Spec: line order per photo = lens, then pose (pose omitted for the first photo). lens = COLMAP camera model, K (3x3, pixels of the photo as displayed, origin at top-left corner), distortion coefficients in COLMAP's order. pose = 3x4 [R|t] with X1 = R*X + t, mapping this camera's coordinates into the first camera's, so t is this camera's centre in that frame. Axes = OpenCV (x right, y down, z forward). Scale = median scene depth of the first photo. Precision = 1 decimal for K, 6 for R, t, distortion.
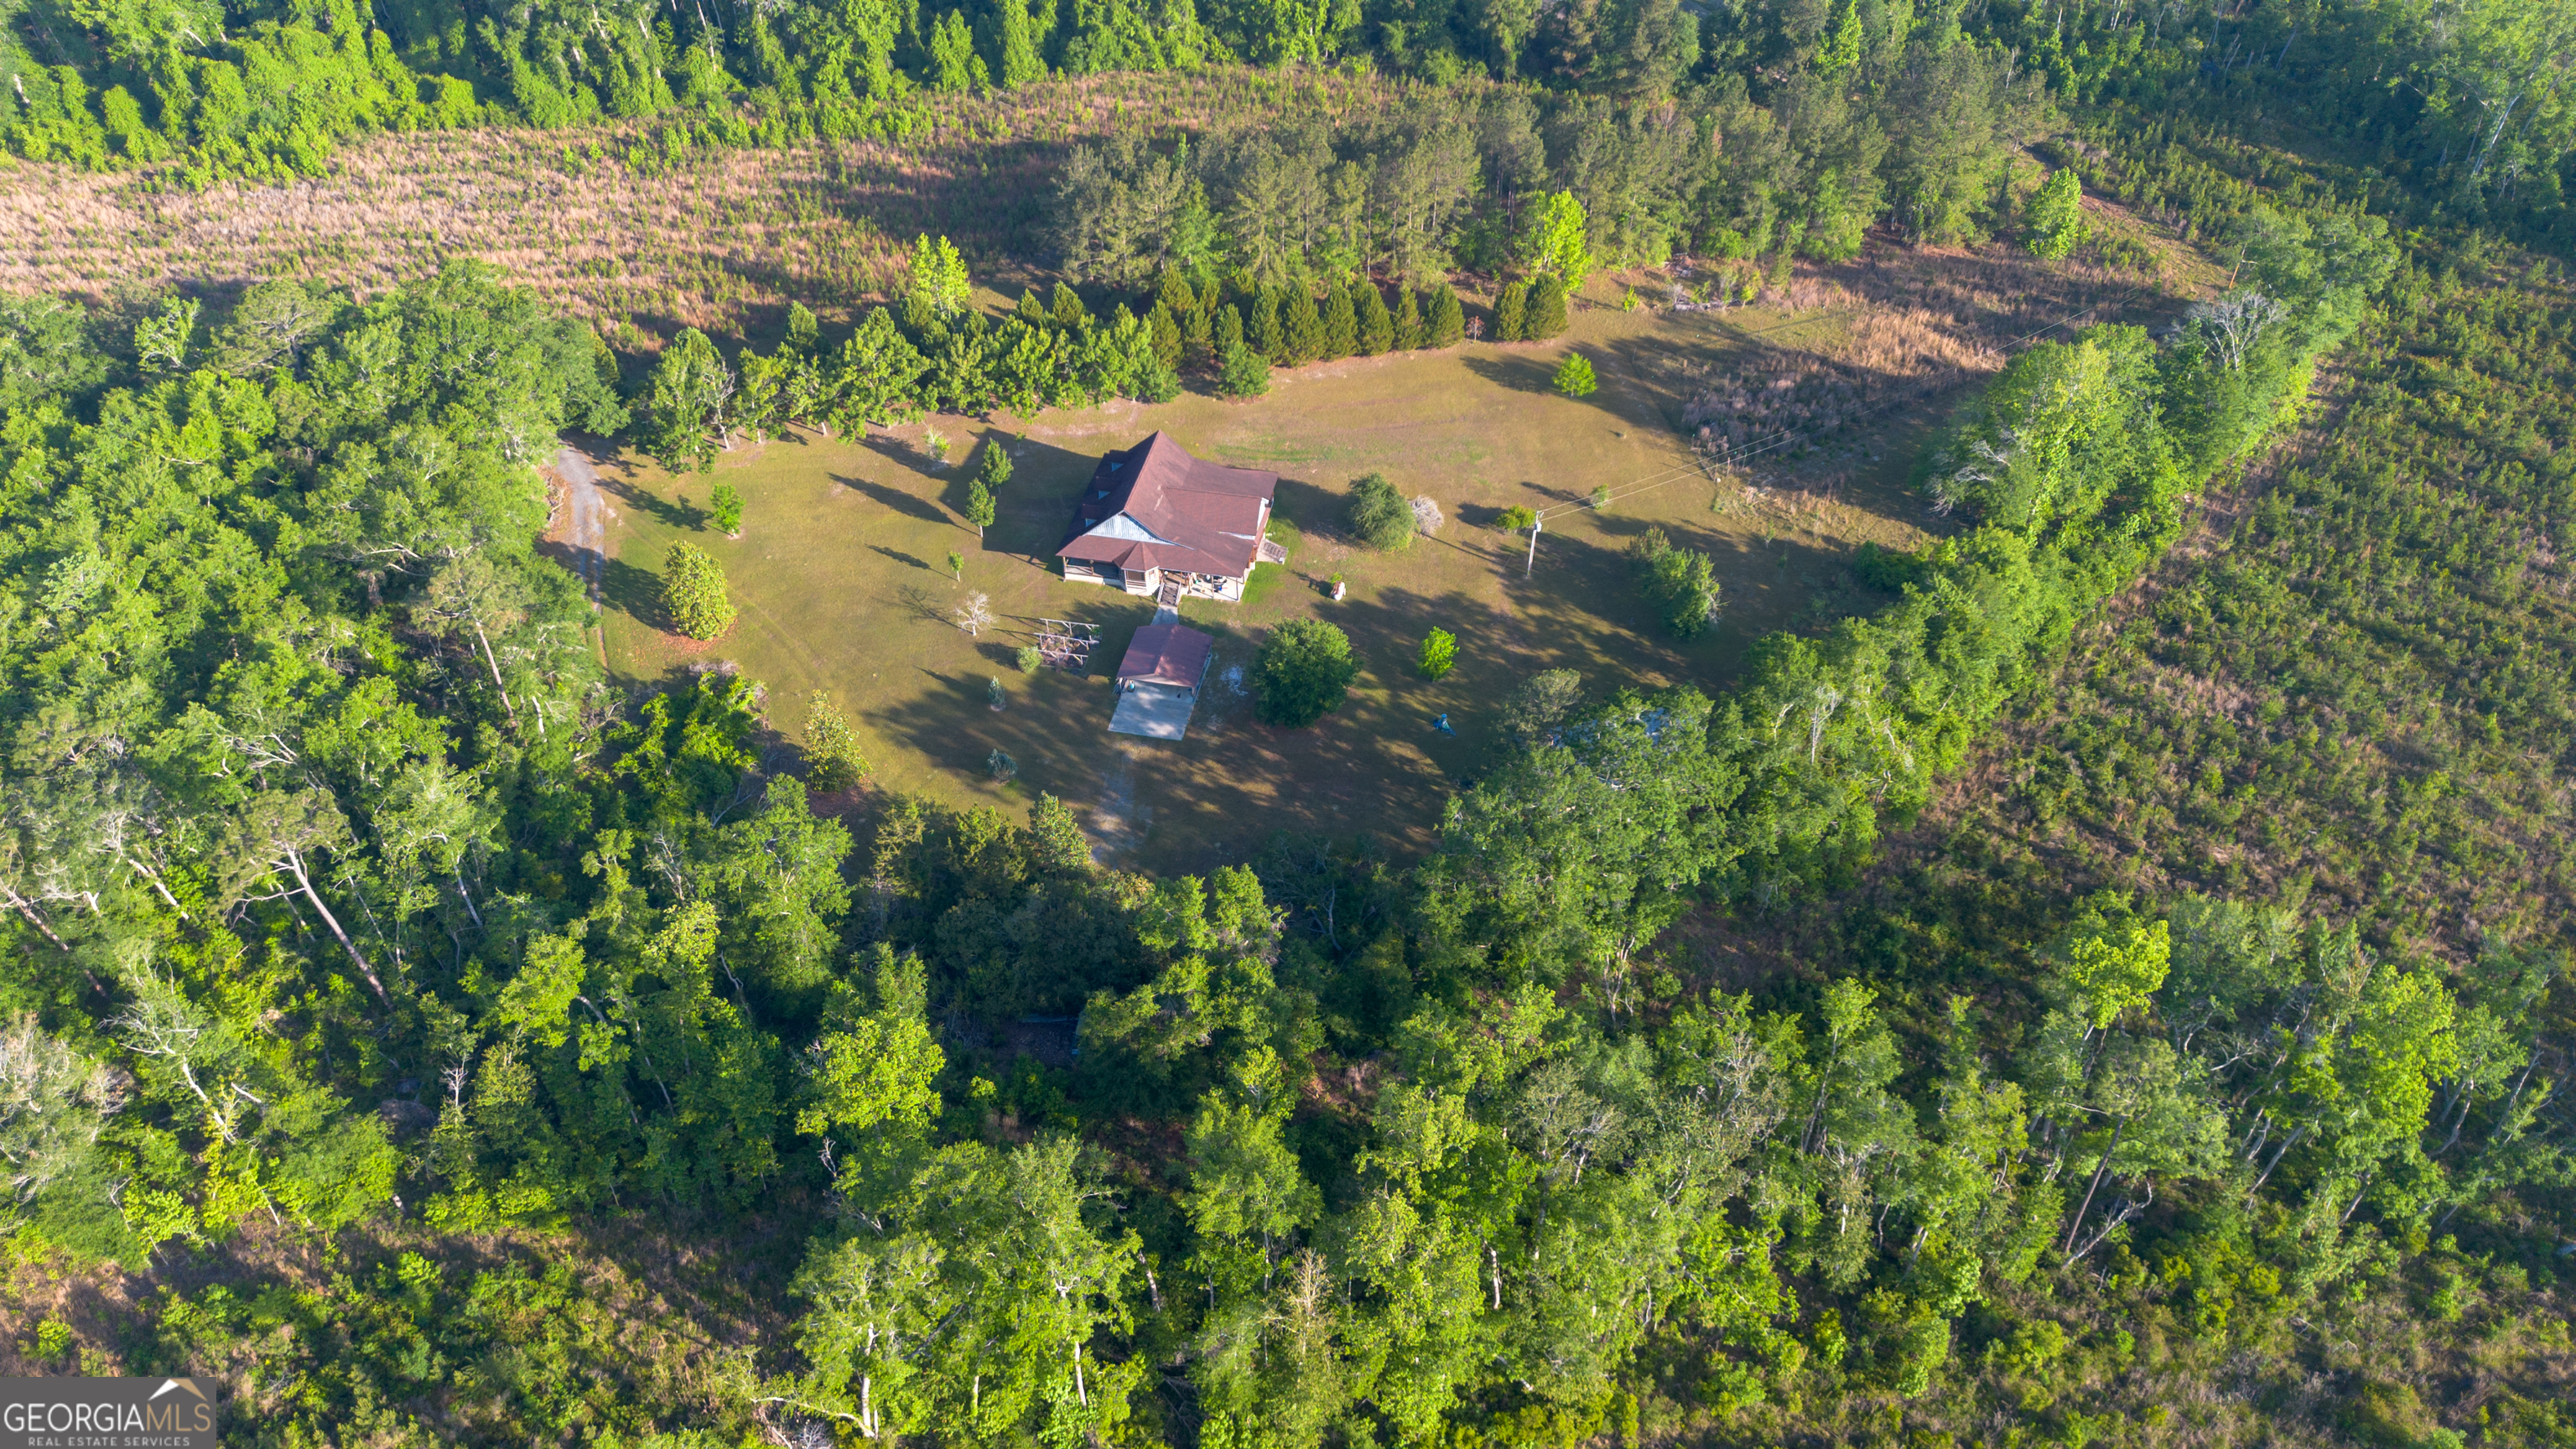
lens RADIAL K [[1825.3, 0, 1296.1], [0, 1825.3, 728.4], [0, 0, 1]] dist [0.084917, -0.088212]
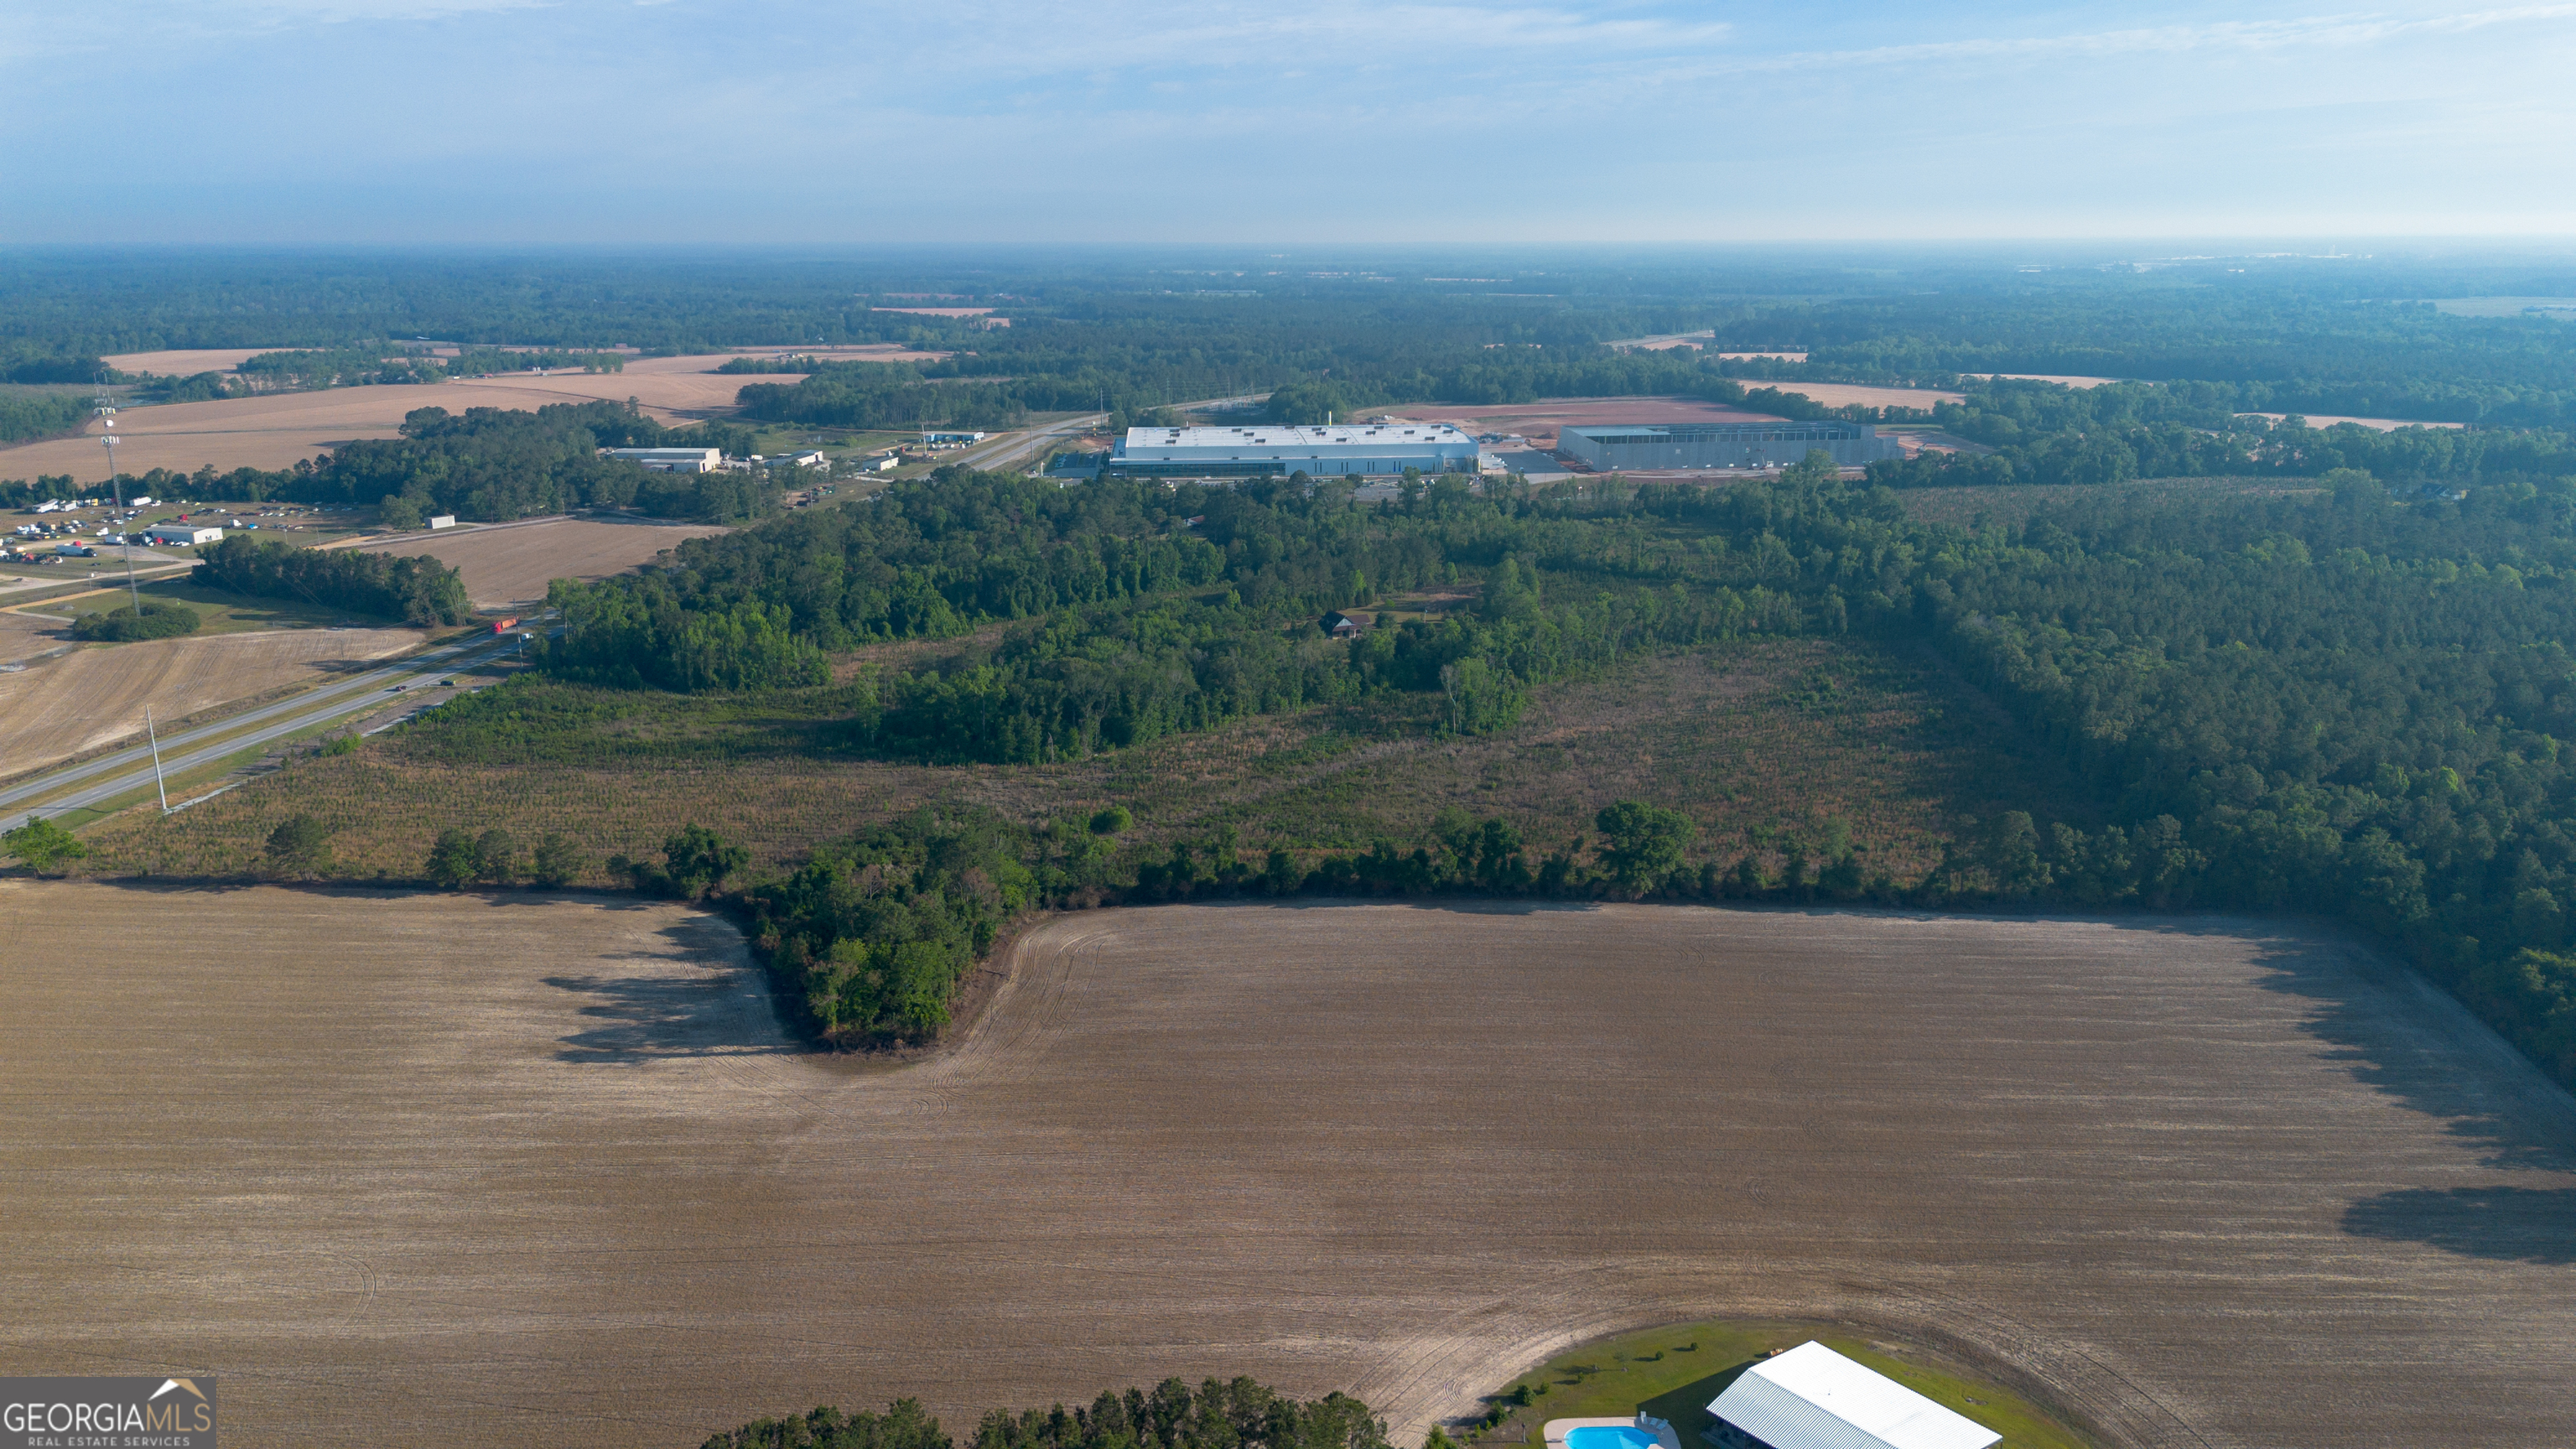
lens RADIAL K [[1825.3, 0, 1296.1], [0, 1825.3, 728.4], [0, 0, 1]] dist [0.084917, -0.088212]
pose [[0.812545, -0.146723, 0.564130, -2.008300], [0.392550, 0.853173, -0.343512, 1.148407], [-0.430899, 0.500568, 0.750838, -1.463833]]
